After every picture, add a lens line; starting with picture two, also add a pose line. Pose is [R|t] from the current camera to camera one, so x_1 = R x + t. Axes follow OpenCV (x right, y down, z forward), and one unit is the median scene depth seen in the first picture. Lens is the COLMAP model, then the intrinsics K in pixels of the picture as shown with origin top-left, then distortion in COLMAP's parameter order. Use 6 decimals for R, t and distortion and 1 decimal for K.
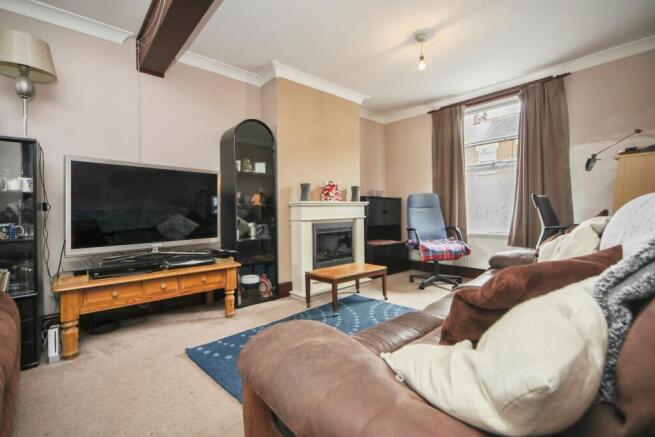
lens RADIAL K [[292.9, 0, 326.7], [0, 292.9, 209.8], [0, 0, 1]] dist [0.000518, 0.000312]
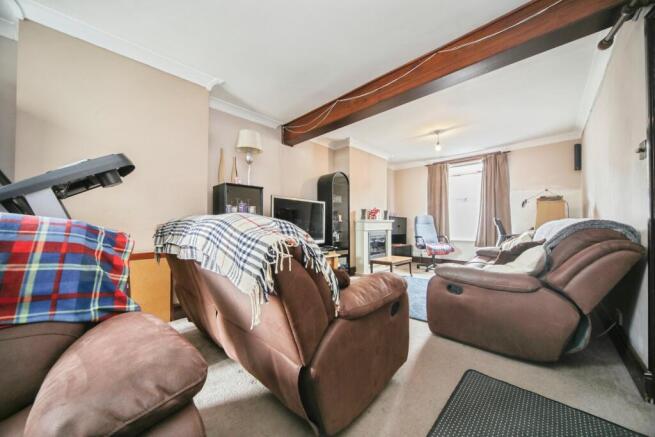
lens RADIAL K [[233.3, 0, 329.6], [0, 233.3, 223.1], [0, 0, 1]] dist [-0.000574, -0.000055]
pose [[0.996541, 0.012959, 0.082092, -0.358733], [-0.012854, 0.999916, -0.001805, -0.003452], [-0.082108, 0.000743, 0.996623, -0.310681]]
